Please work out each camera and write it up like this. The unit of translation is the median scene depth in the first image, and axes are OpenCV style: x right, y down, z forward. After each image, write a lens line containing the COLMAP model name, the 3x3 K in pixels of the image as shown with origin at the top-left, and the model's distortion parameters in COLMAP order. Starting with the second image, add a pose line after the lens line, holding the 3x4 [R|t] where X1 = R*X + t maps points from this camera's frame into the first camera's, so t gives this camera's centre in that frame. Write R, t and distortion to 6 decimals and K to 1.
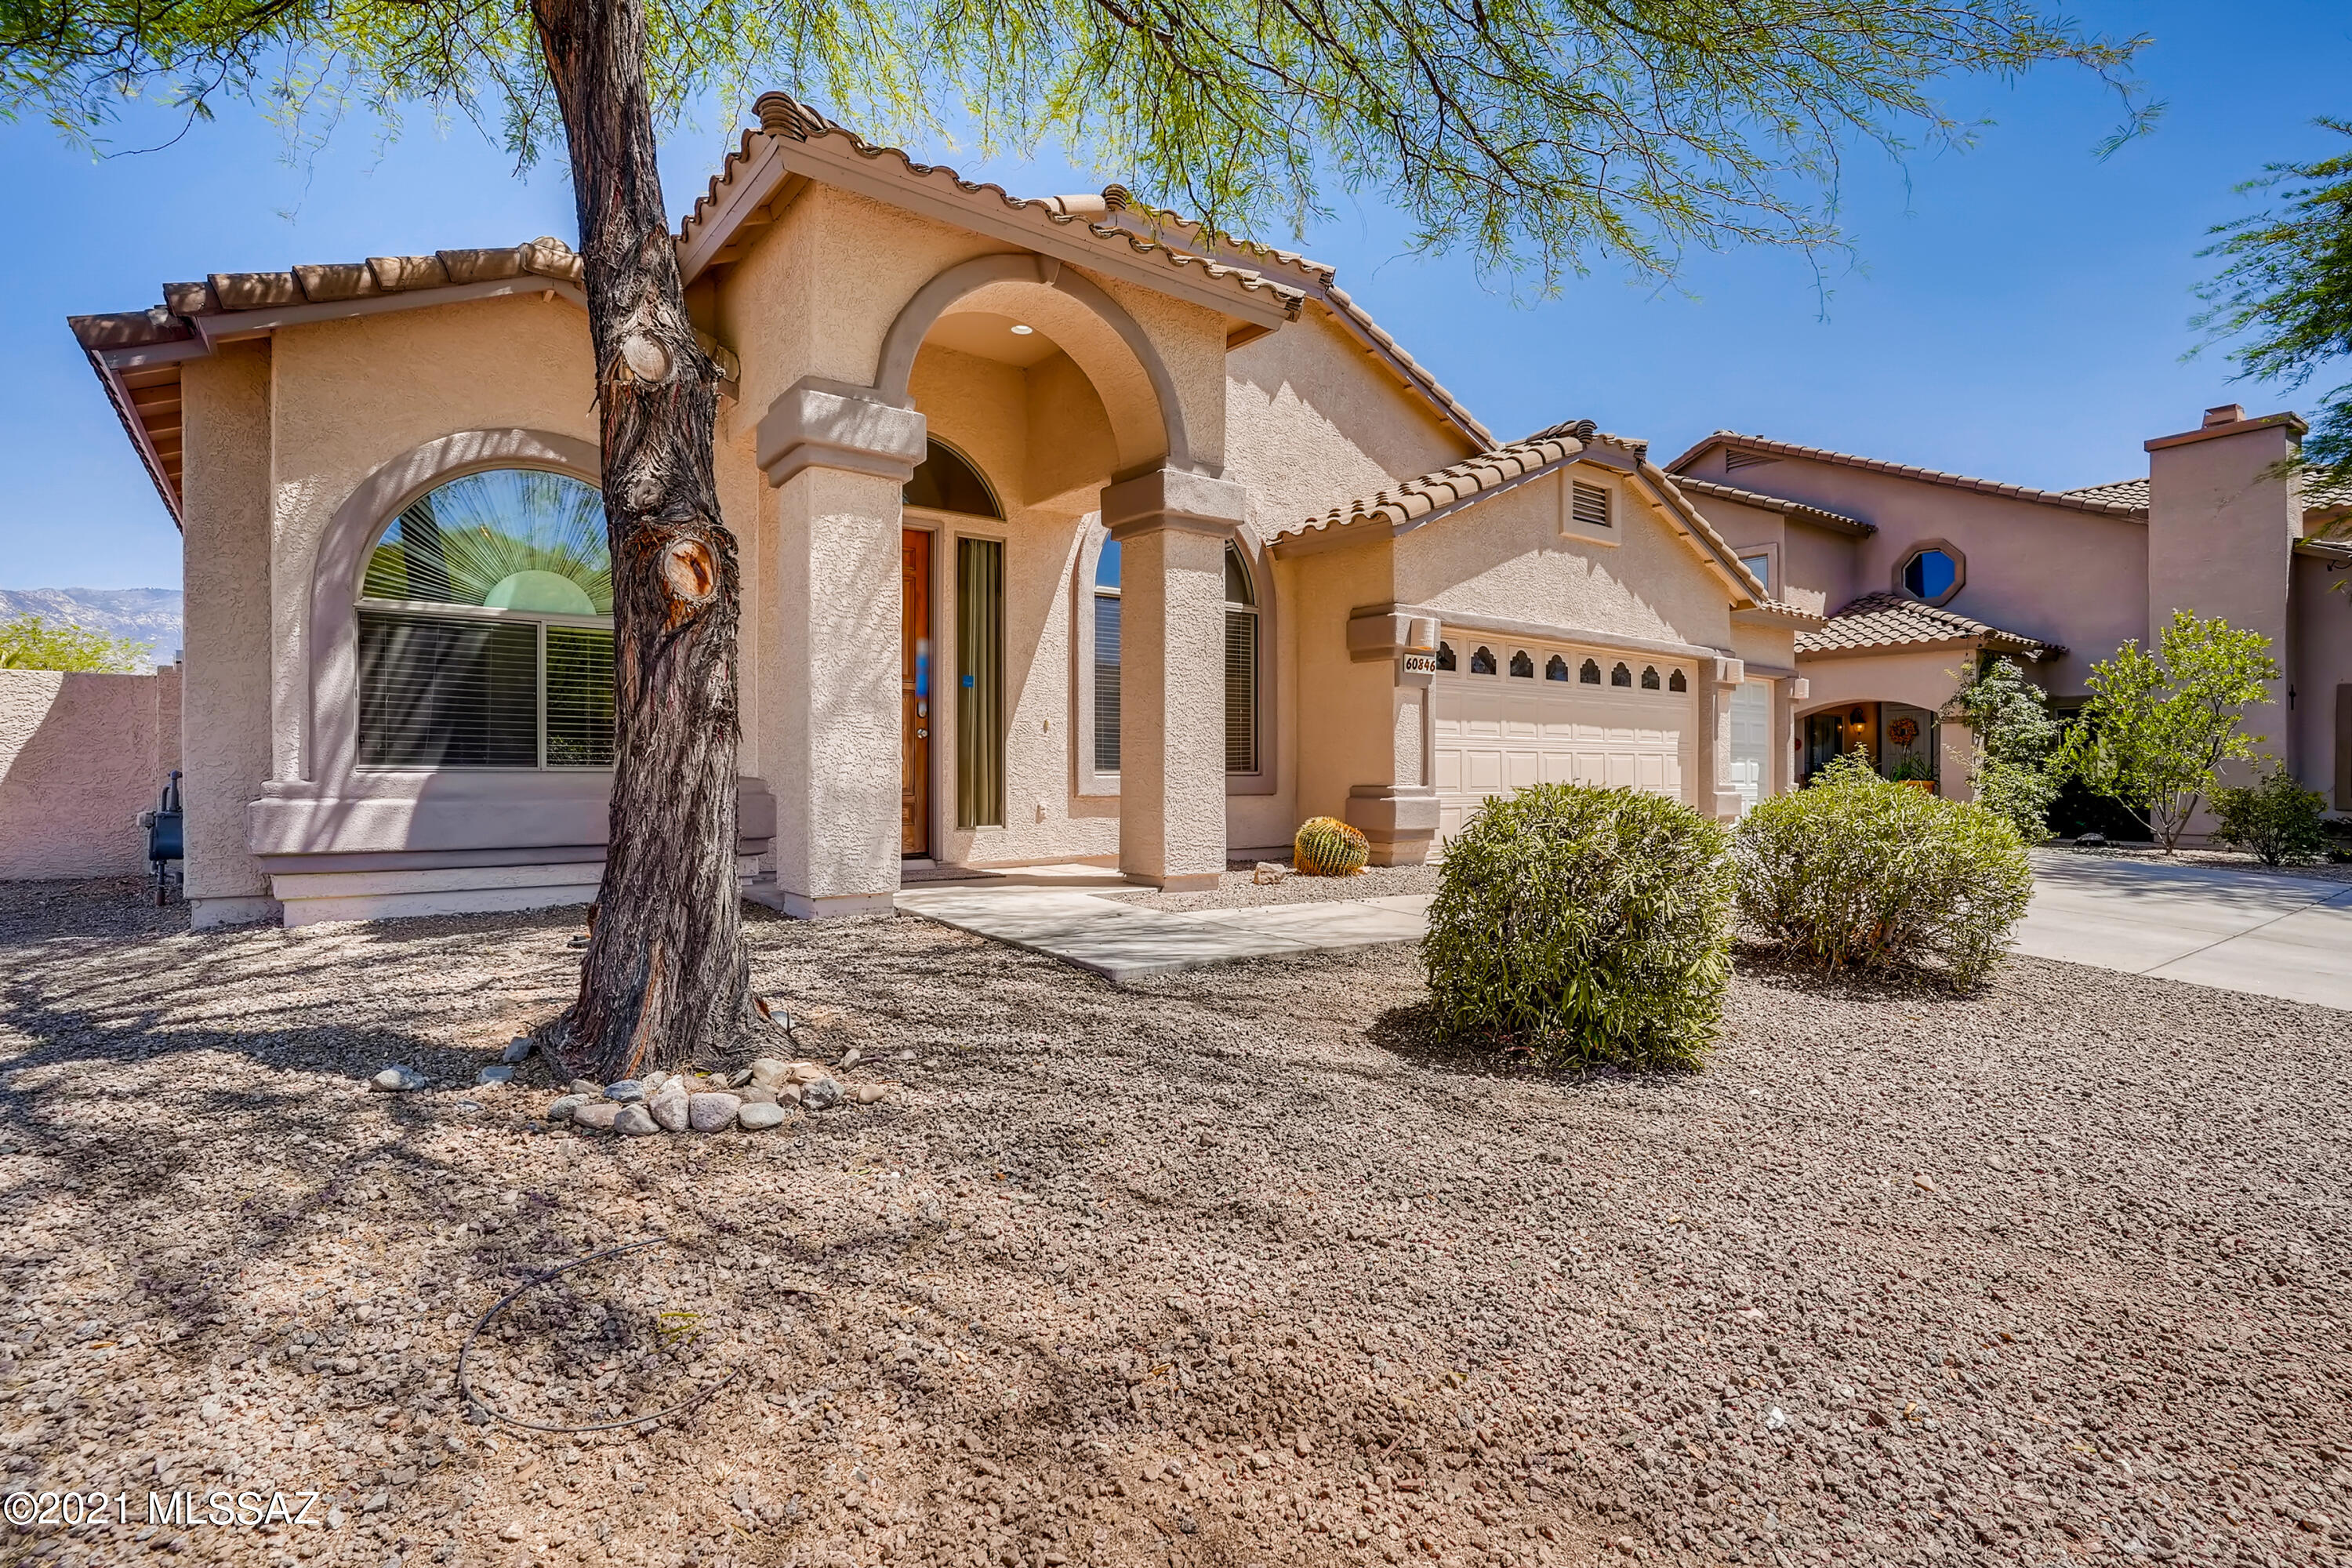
lens RADIAL K [[1139.9, 0, 1175.1], [0, 1139.9, 764.2], [0, 0, 1]] dist [-0.019786, 0.005674]
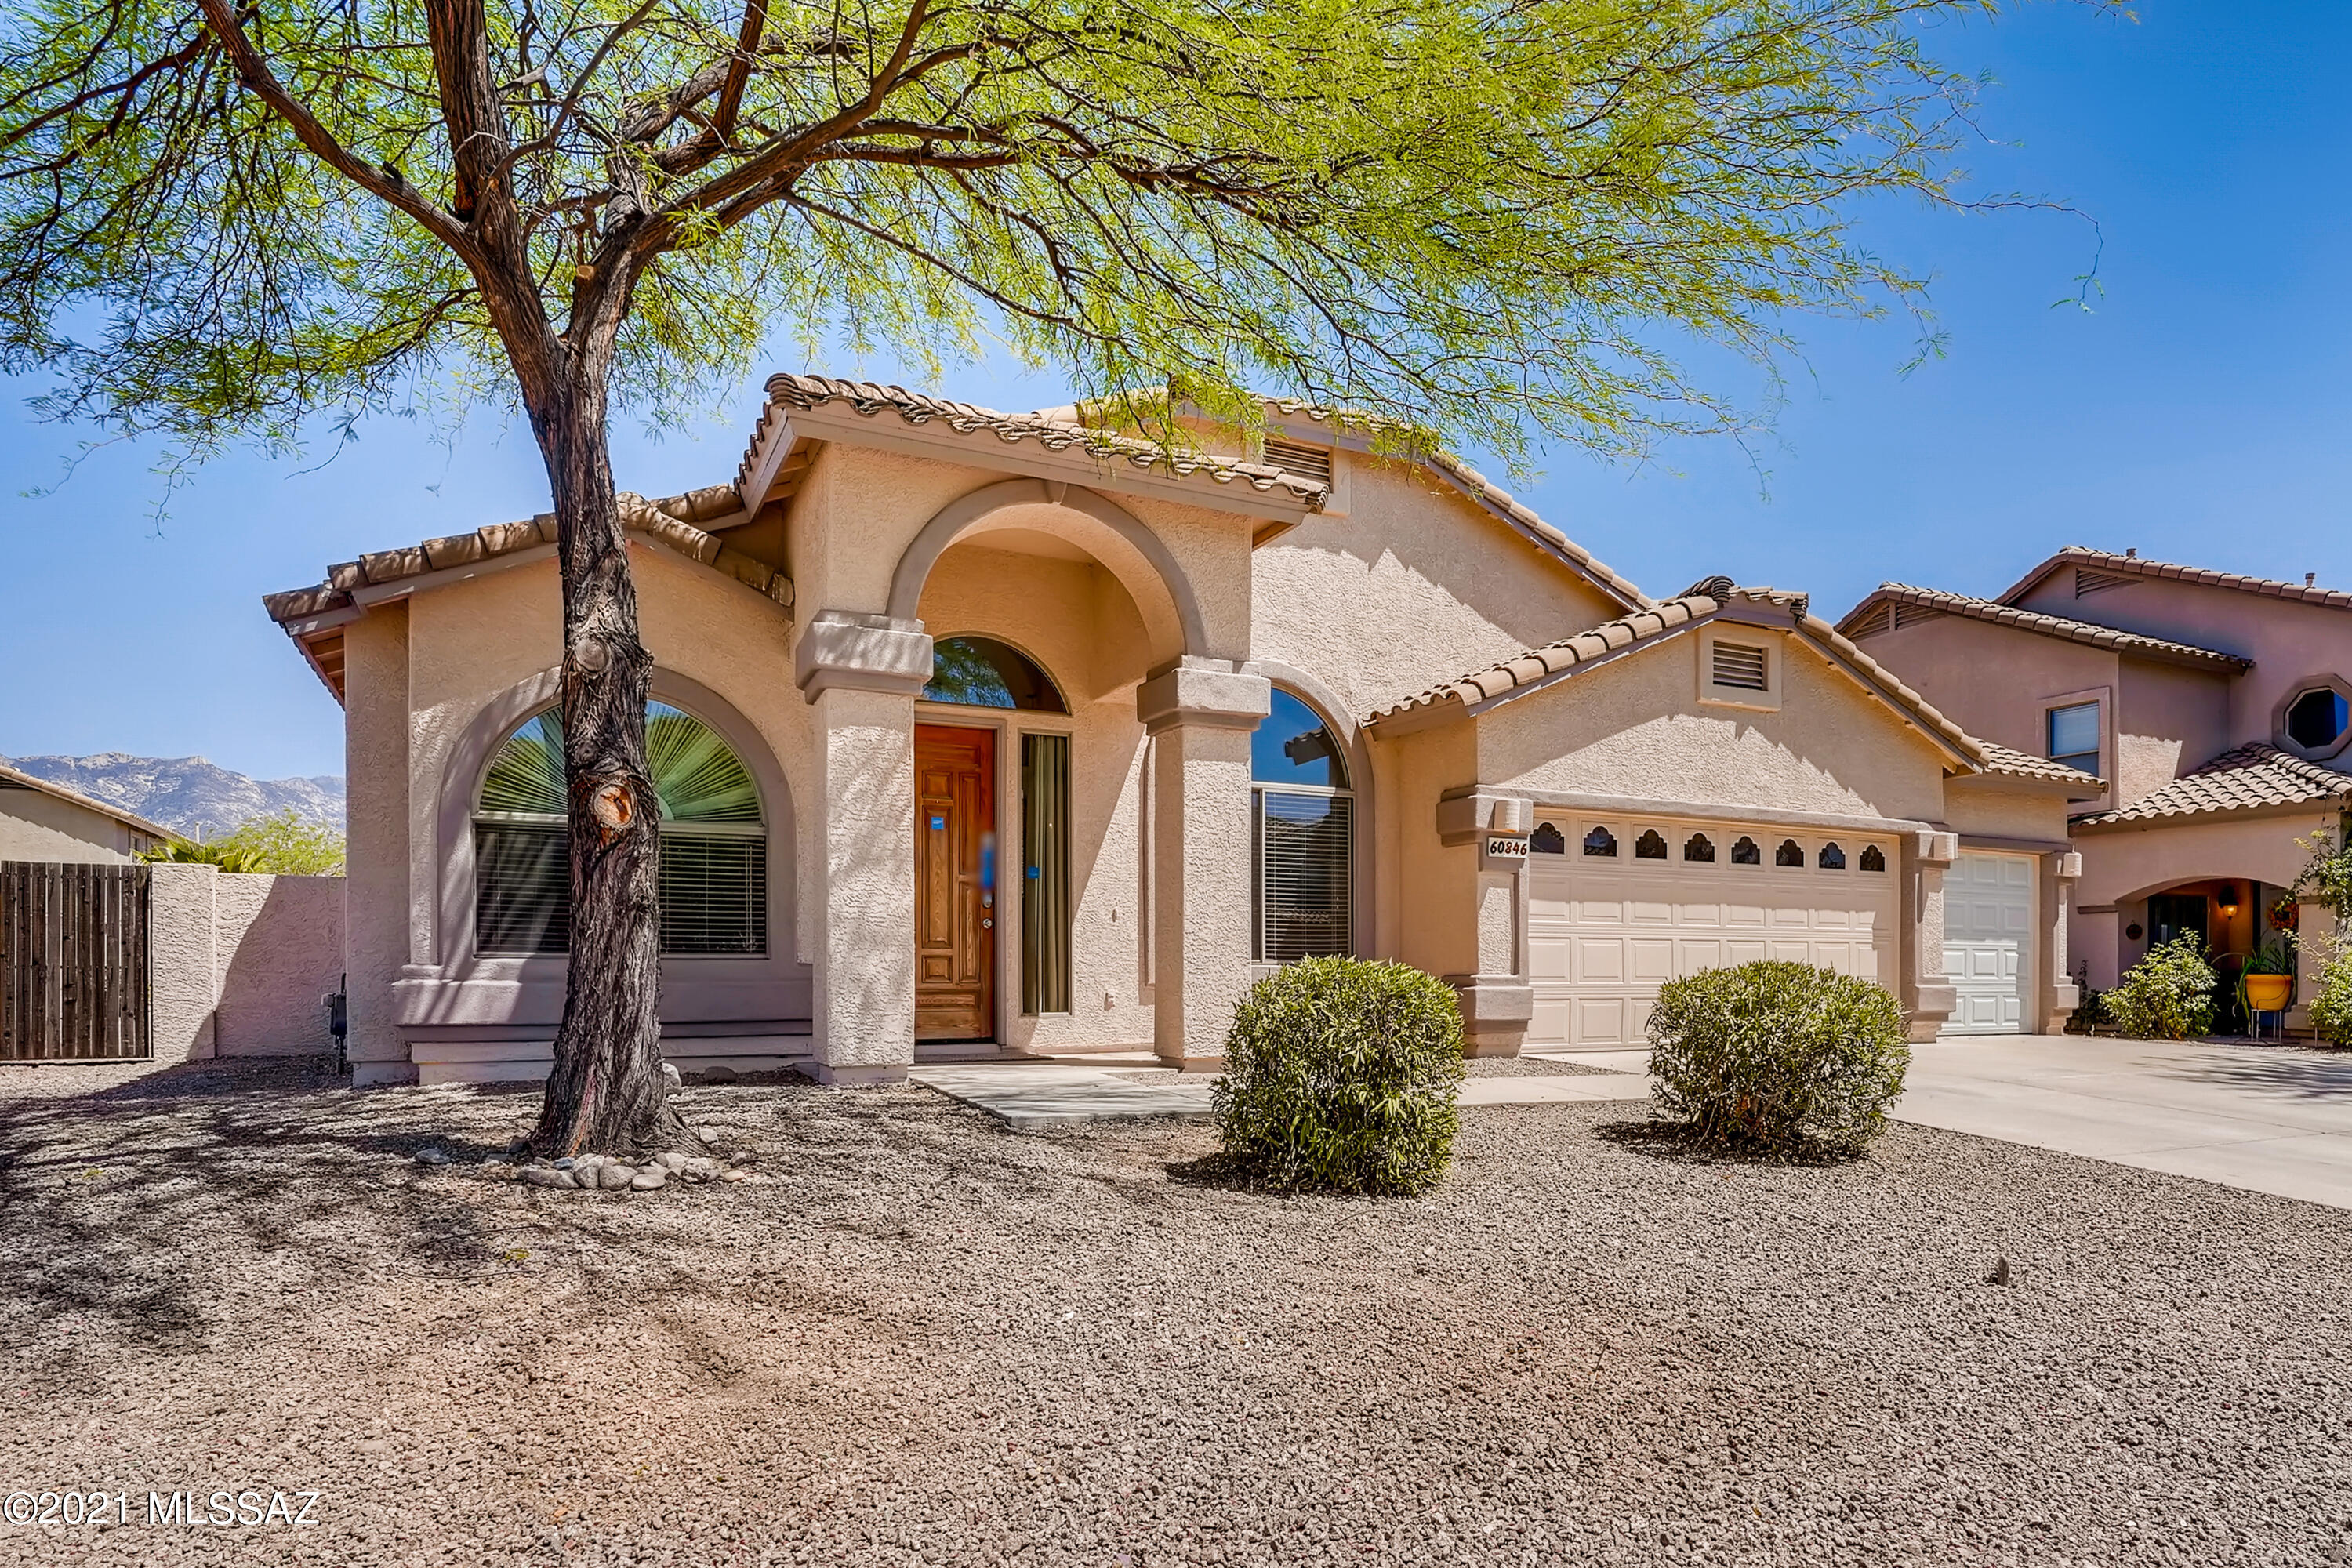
lens RADIAL K [[1397.6, 0, 1286.6], [0, 1397.6, 974.4], [0, 0, 1]] dist [-0.016233, -0.015207]
pose [[0.986637, -0.001953, -0.162925, 0.256431], [0.003142, 0.999970, 0.007038, 0.011517], [0.162906, -0.007456, 0.986613, -0.217868]]
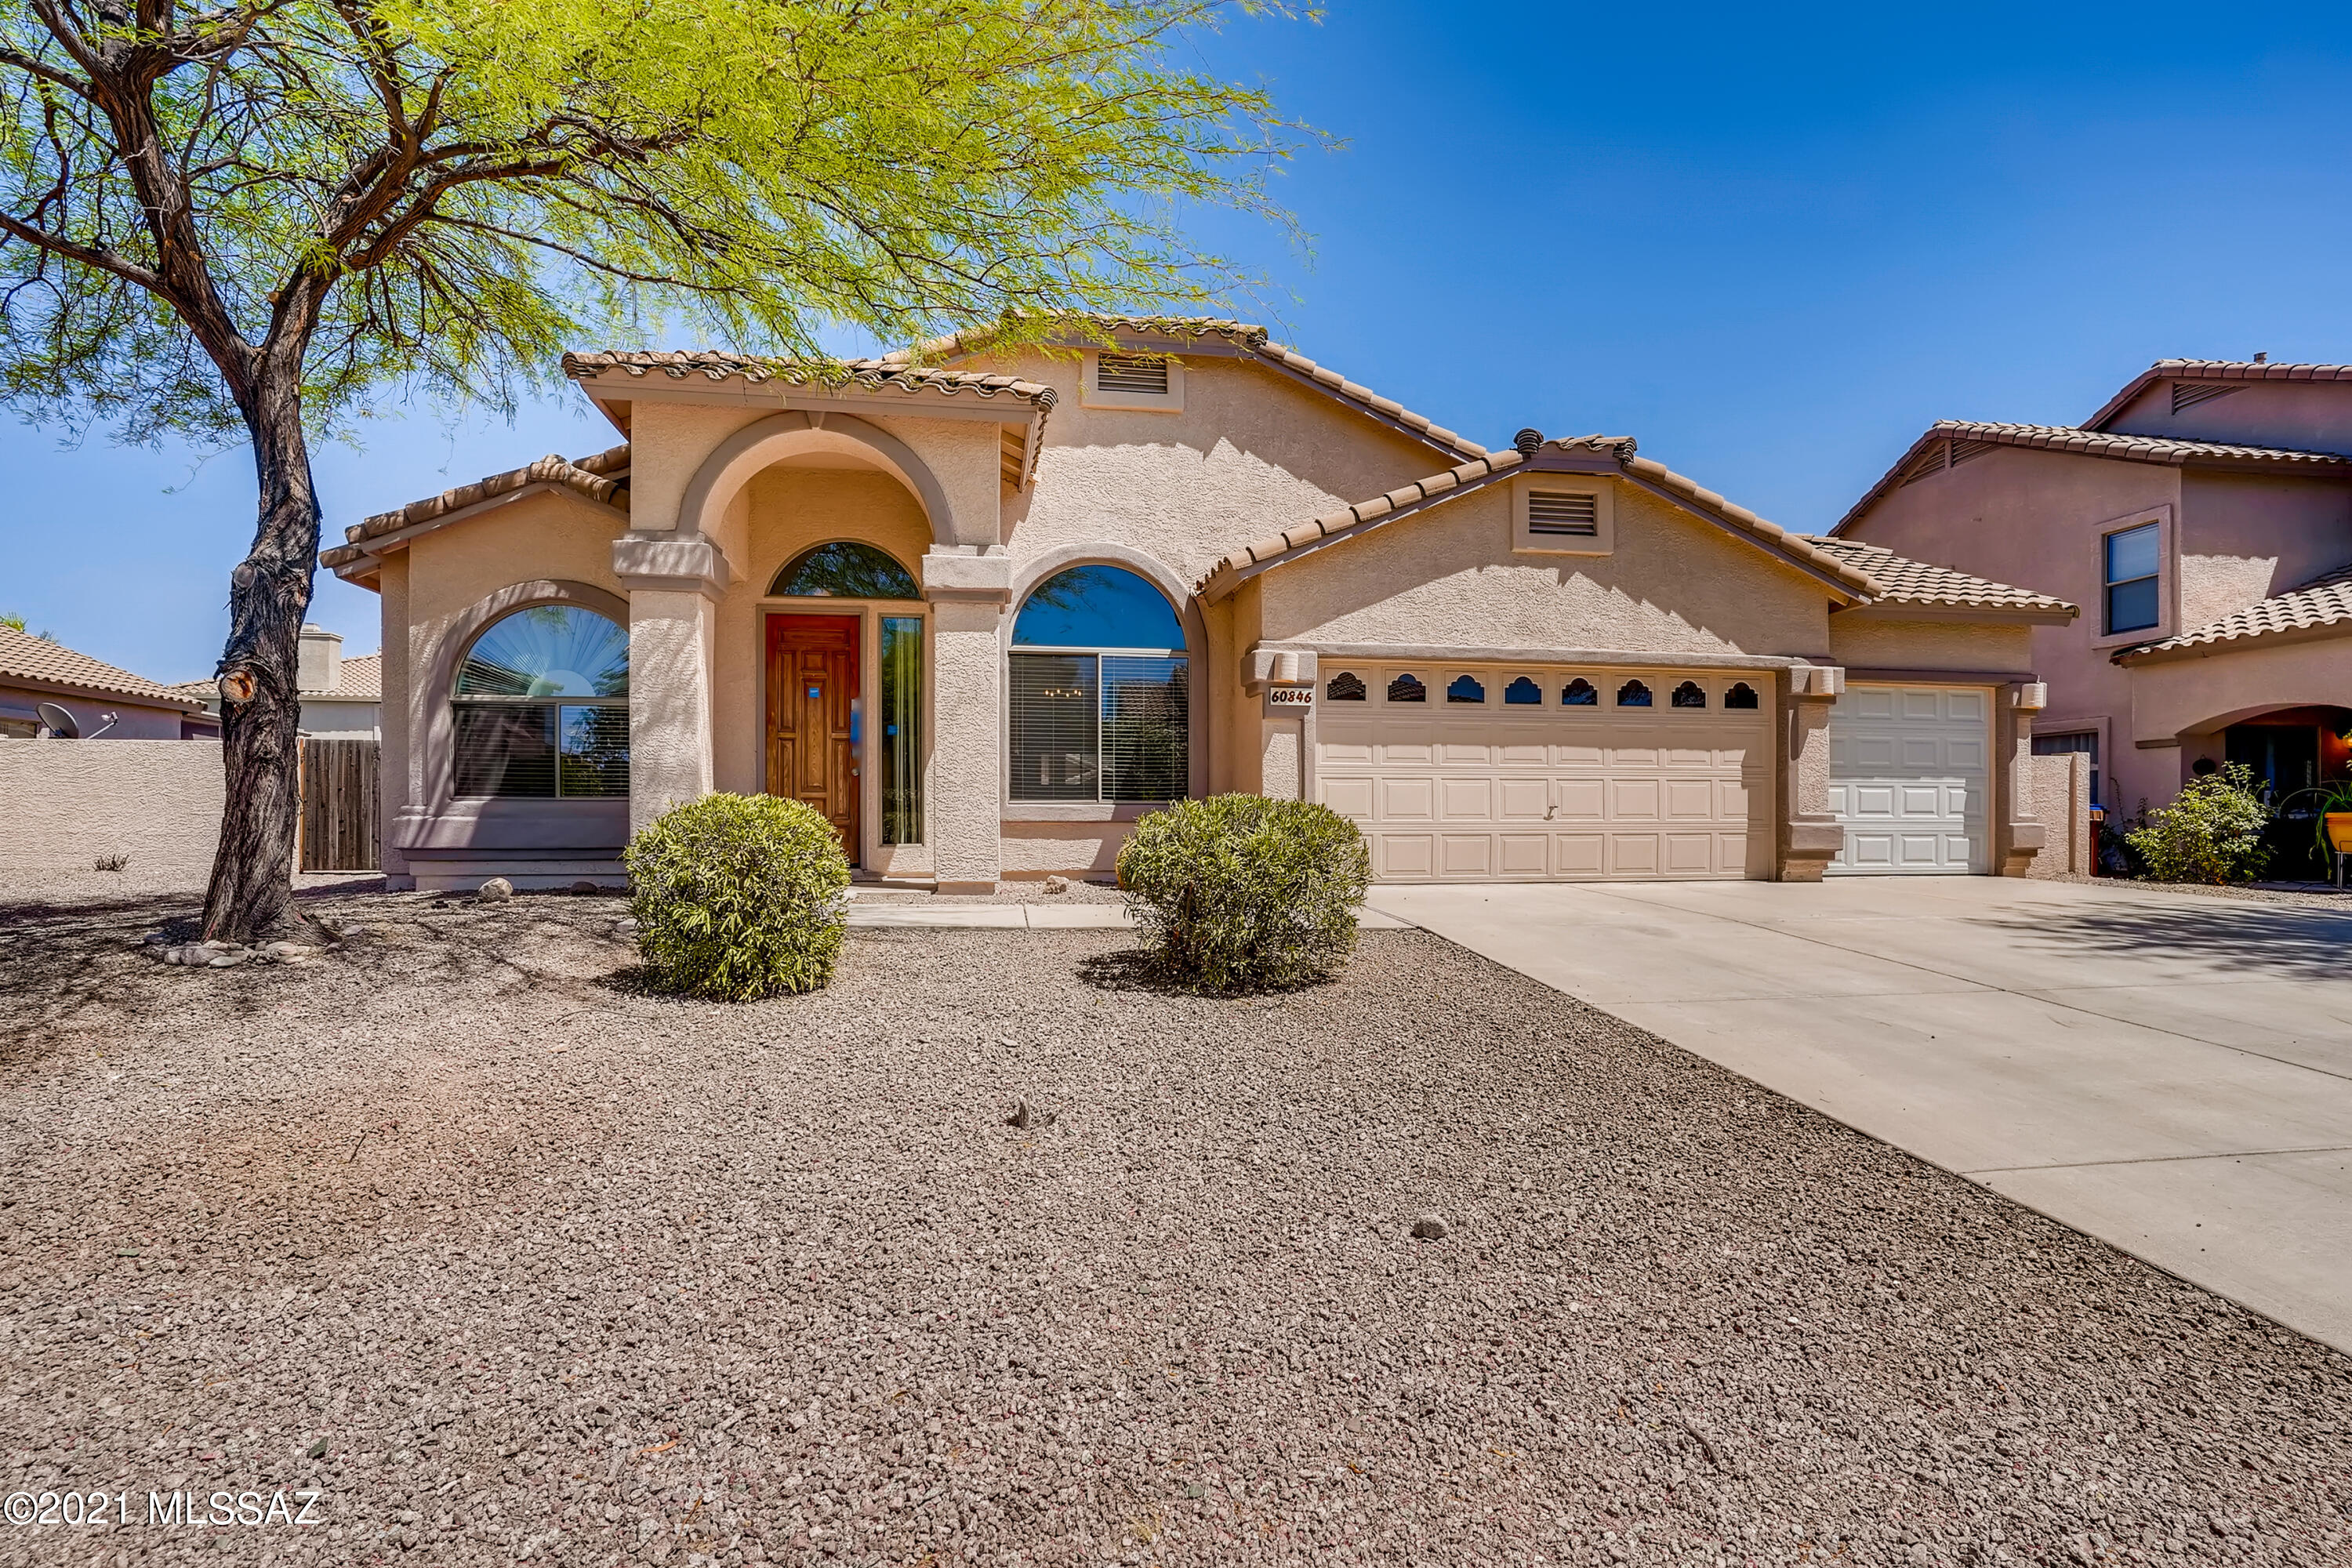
lens RADIAL K [[1145.3, 0, 1158.3], [0, 1145.3, 808.8], [0, 0, 1]] dist [-0.020507, 0.004837]
pose [[0.882246, -0.005587, -0.470756, 0.695672], [0.005631, 0.999983, -0.001316, 0.019125], [0.470755, -0.001489, 0.882263, 0.012159]]
